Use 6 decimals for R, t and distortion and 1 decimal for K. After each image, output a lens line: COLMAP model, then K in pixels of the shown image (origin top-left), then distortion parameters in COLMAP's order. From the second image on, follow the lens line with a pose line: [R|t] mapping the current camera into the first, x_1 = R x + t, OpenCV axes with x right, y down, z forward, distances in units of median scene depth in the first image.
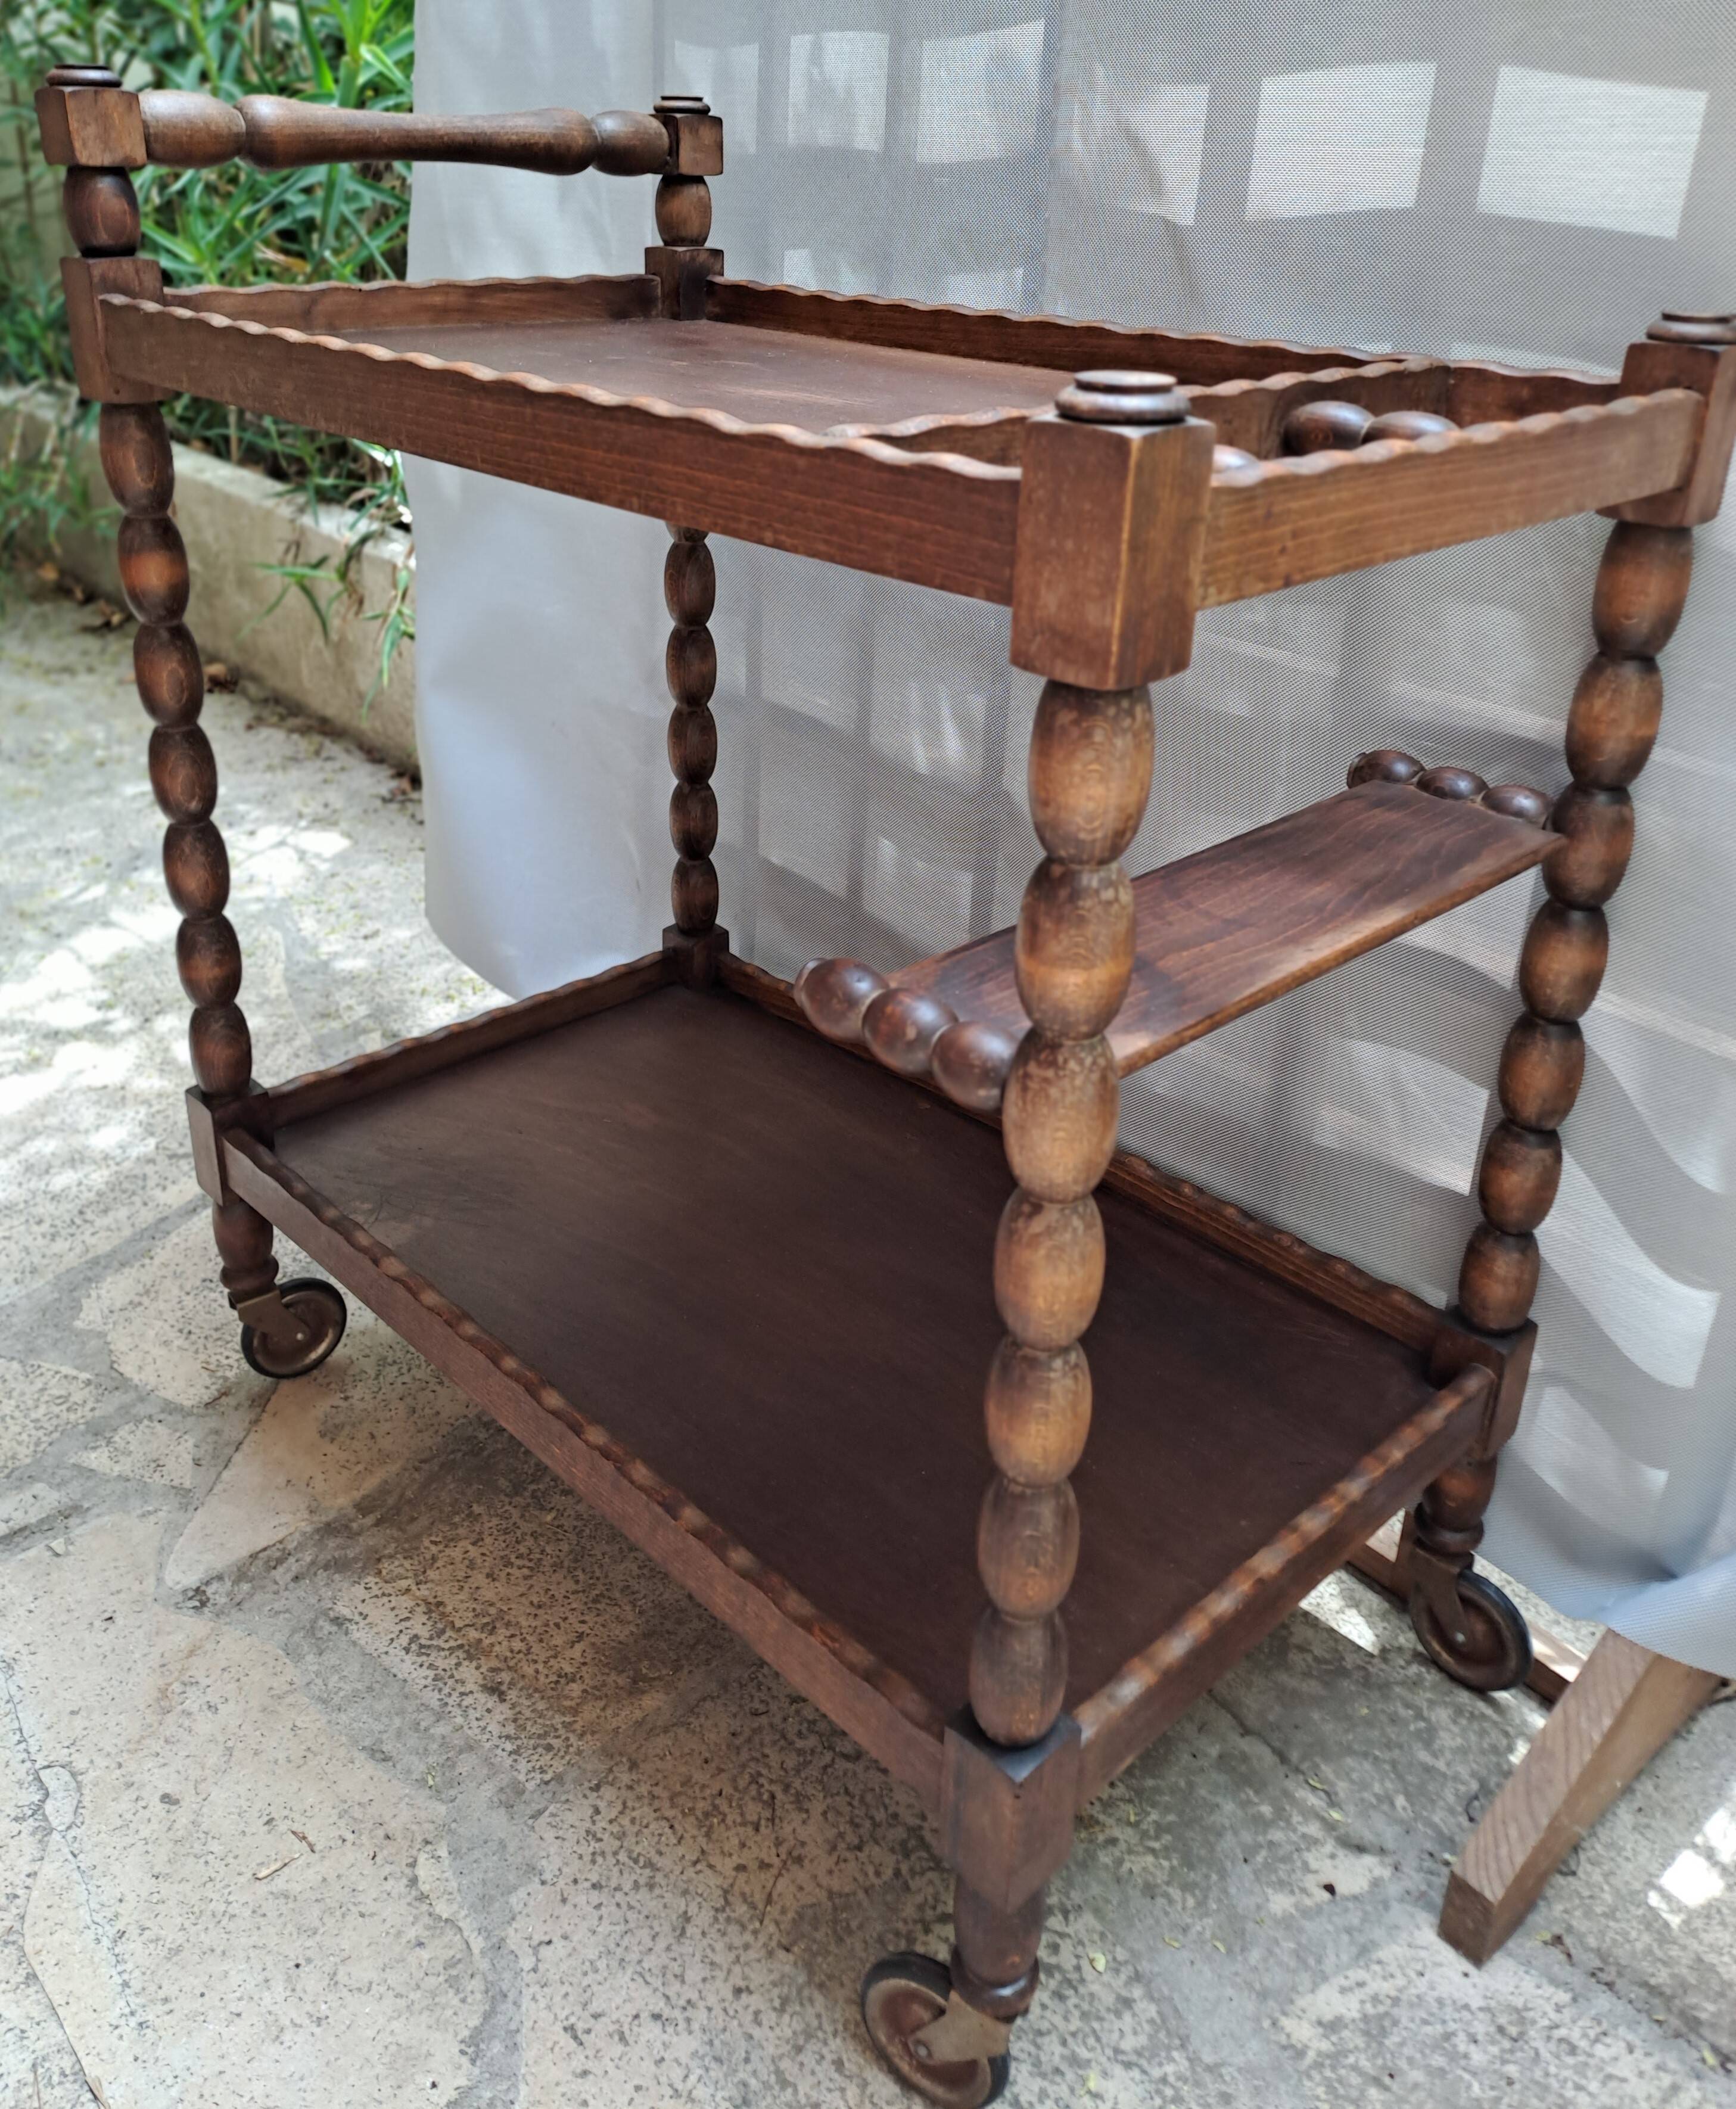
lens RADIAL K [[1794.7, 0, 828.7], [0, 1794.7, 892.0], [0, 0, 1]] dist [0.015293, 0.011771]
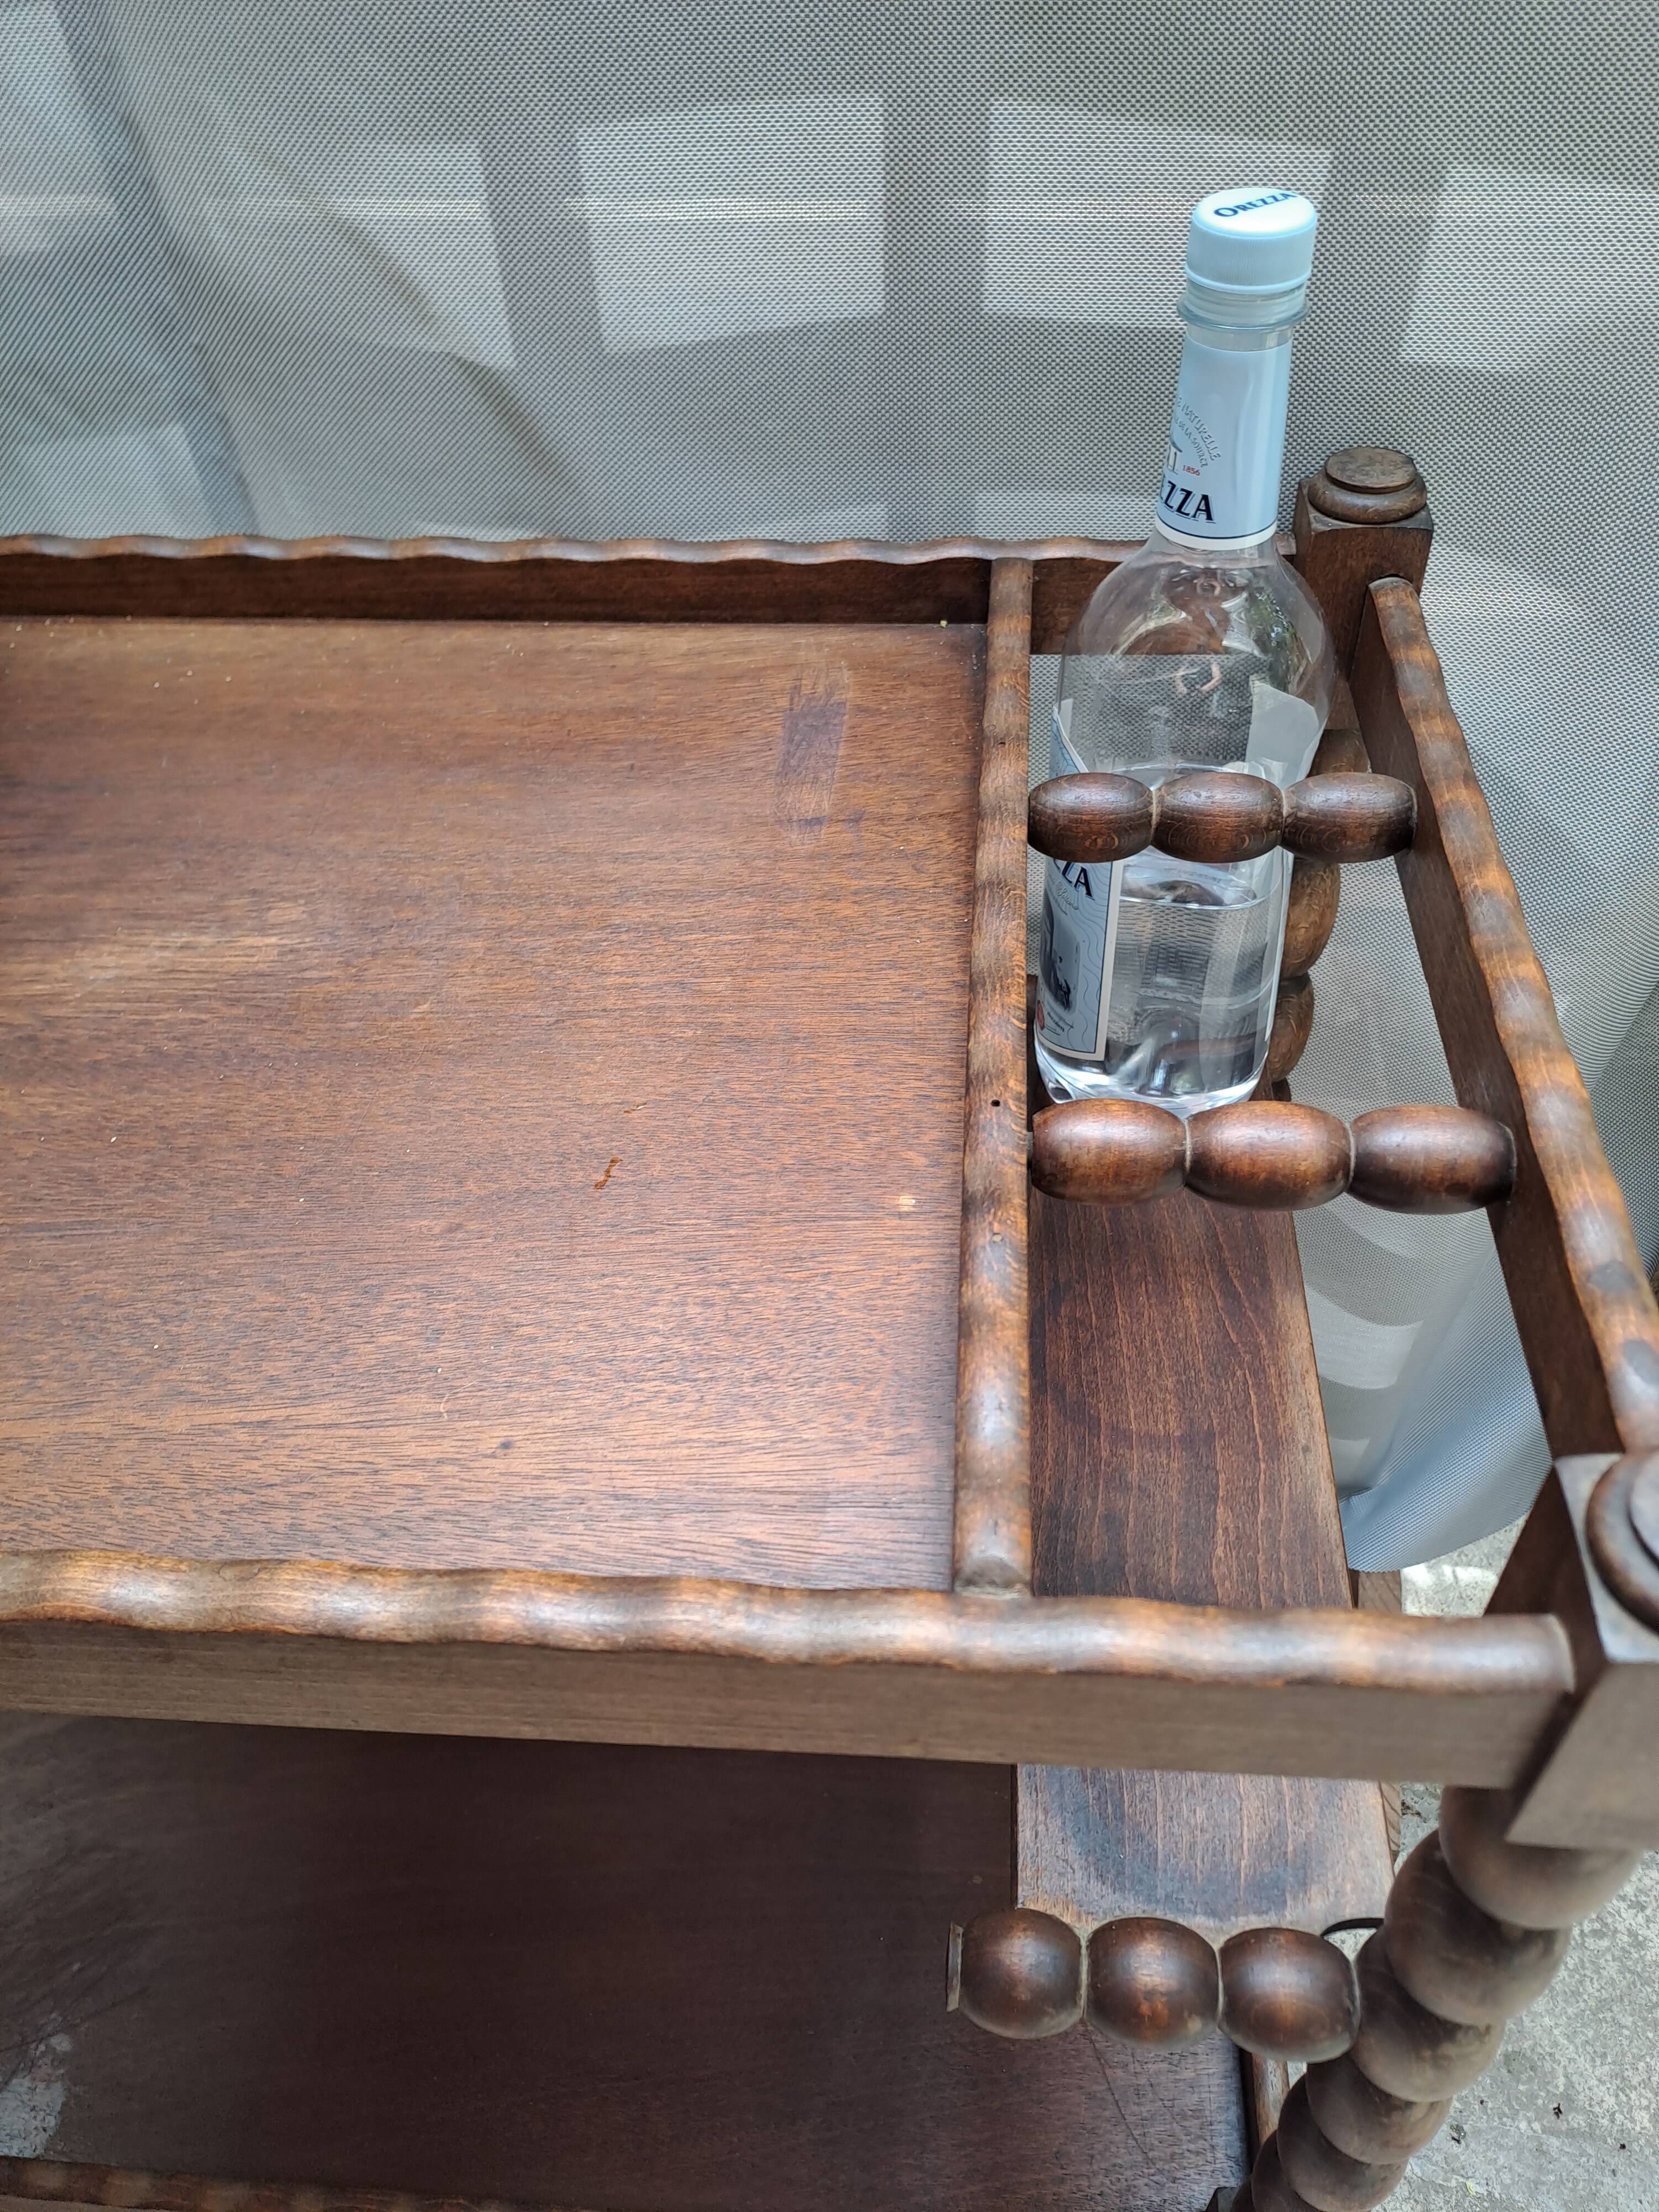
lens RADIAL K [[1642.5, 0, 838.7], [0, 1642.5, 1102.1], [0, 0, 1]] dist [0.088786, -0.090174]
pose [[0.738894, -0.519815, 0.428753, -0.101908], [0.319669, 0.830558, 0.456055, -0.381078], [-0.593168, -0.199917, 0.779862, 0.408555]]
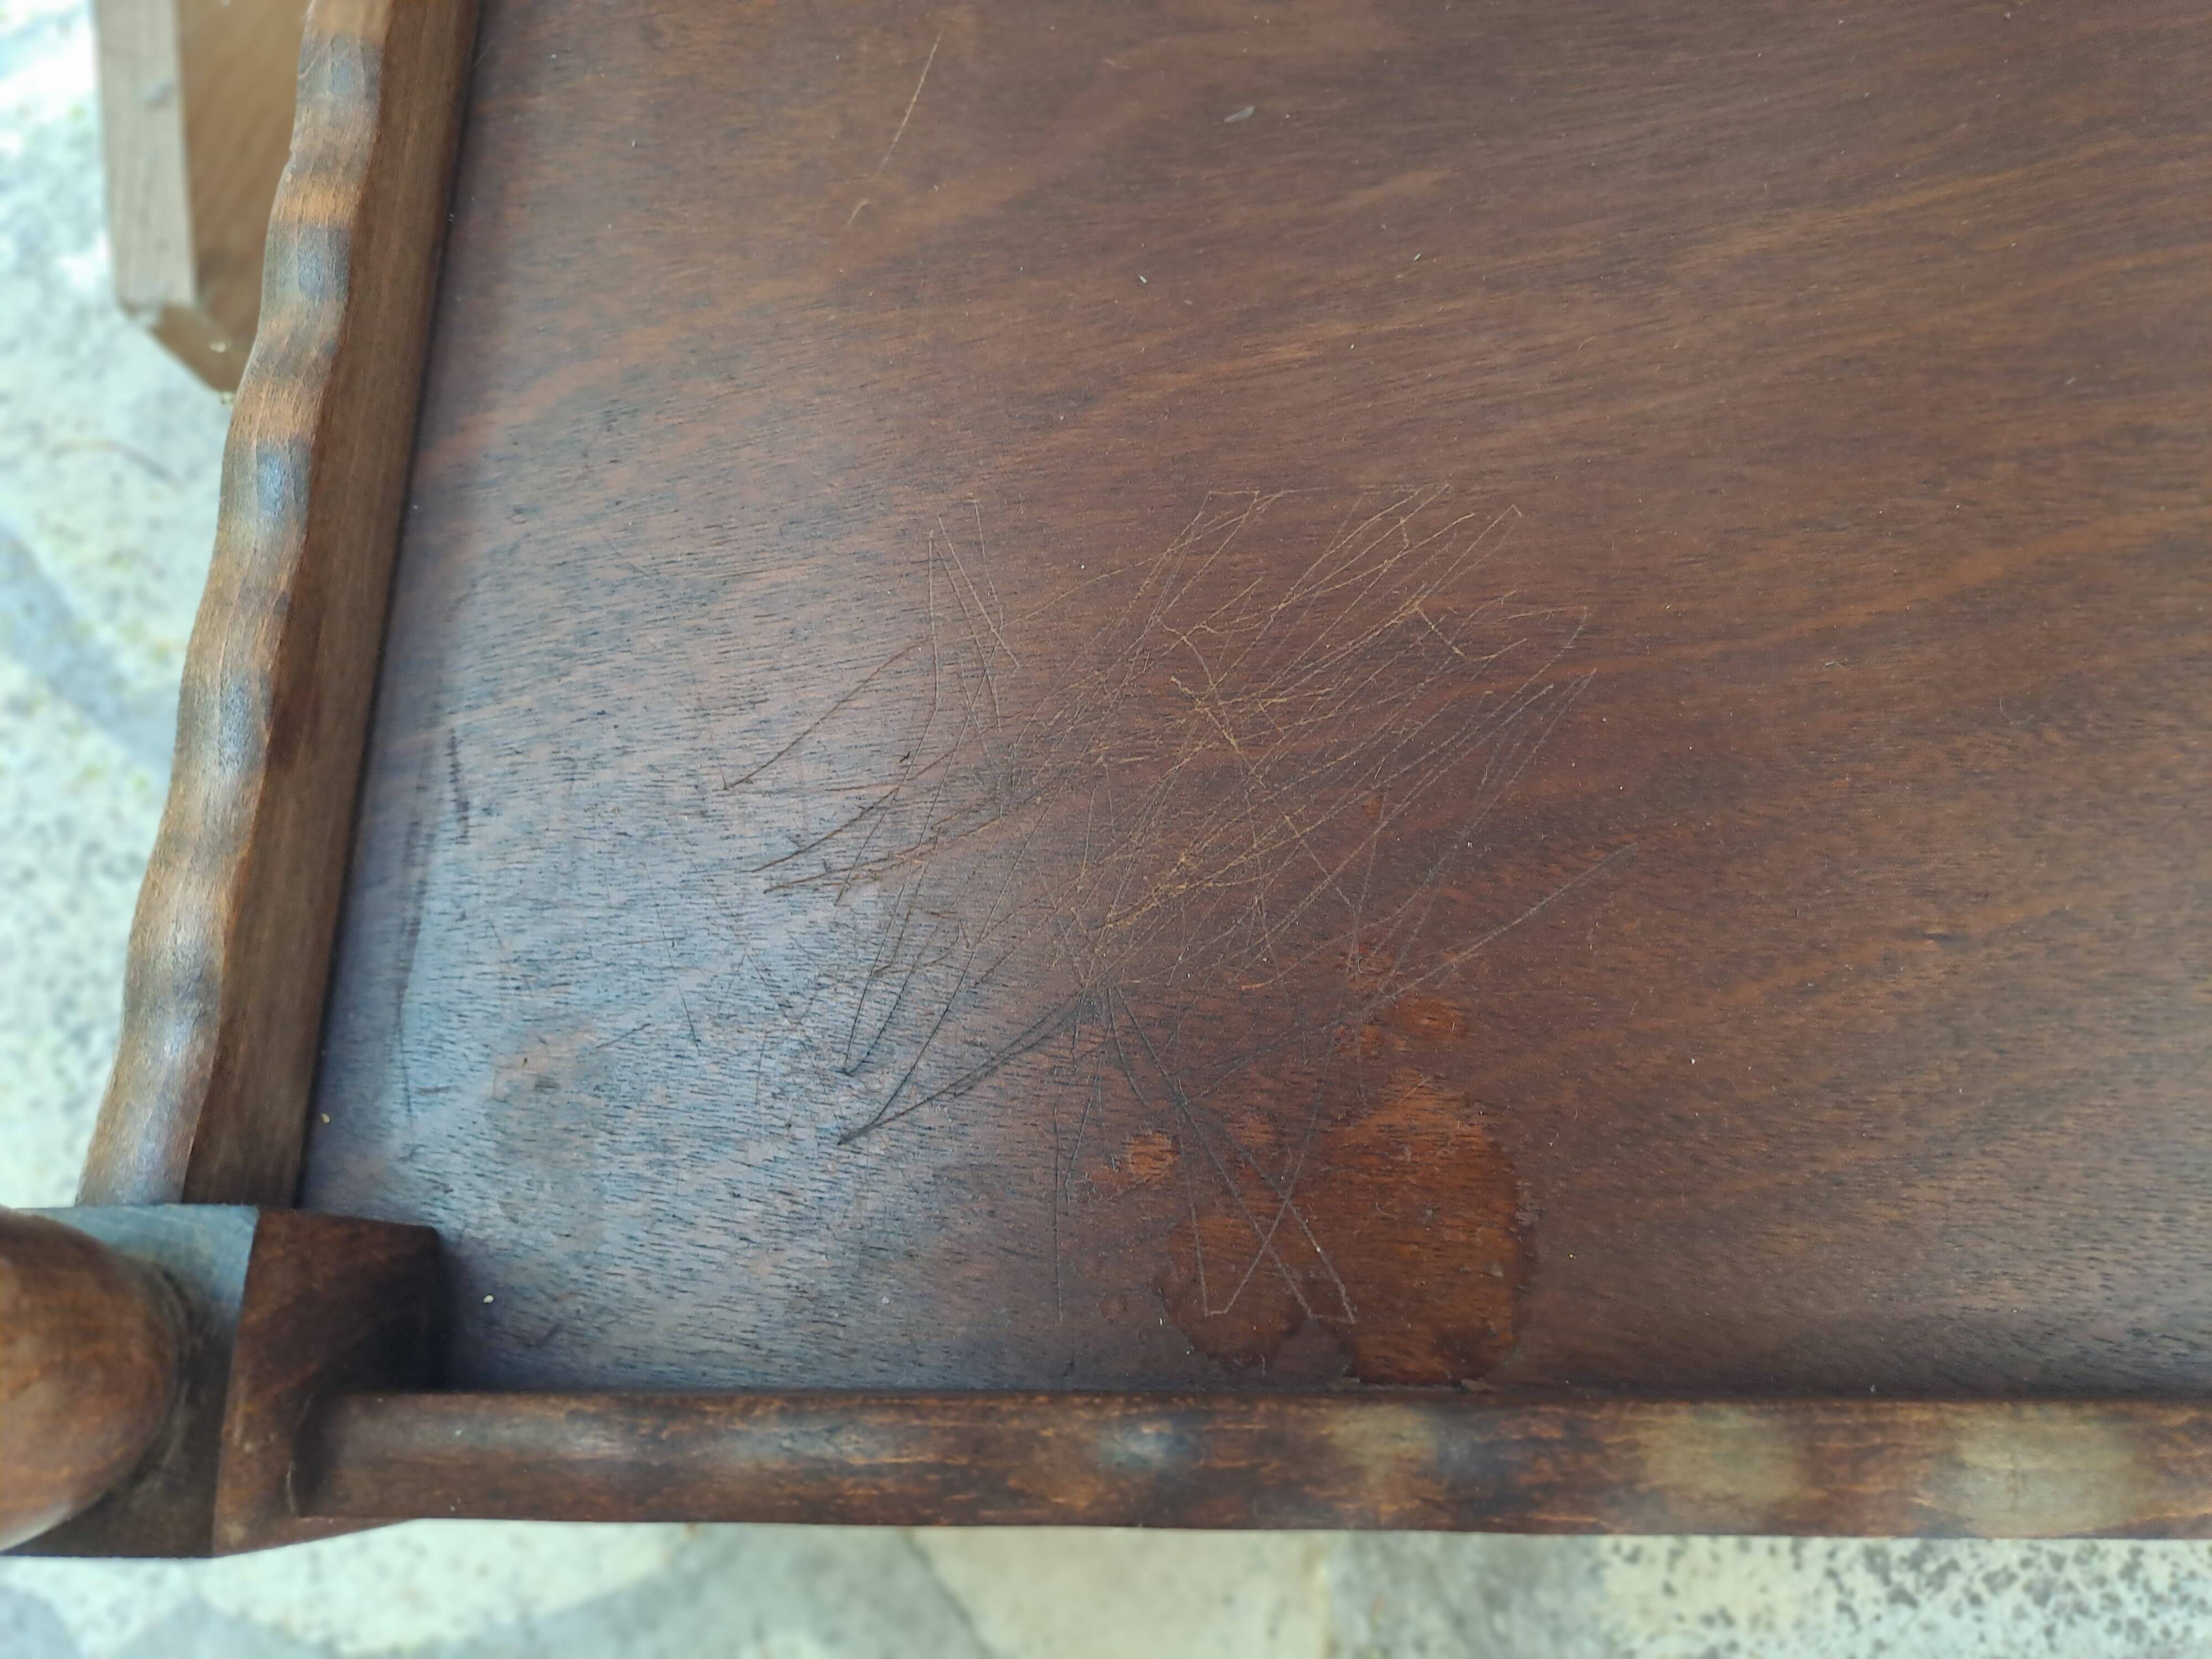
lens RADIAL K [[1642.5, 0, 1153.6], [0, 1642.5, 822.0], [0, 0, 1]] dist [0.088786, -0.090174]
pose [[0.680905, -0.717355, 0.147550, -0.293688], [0.372781, 0.512894, 0.773288, -0.004446], [-0.630399, -0.471531, 0.616649, 1.015372]]
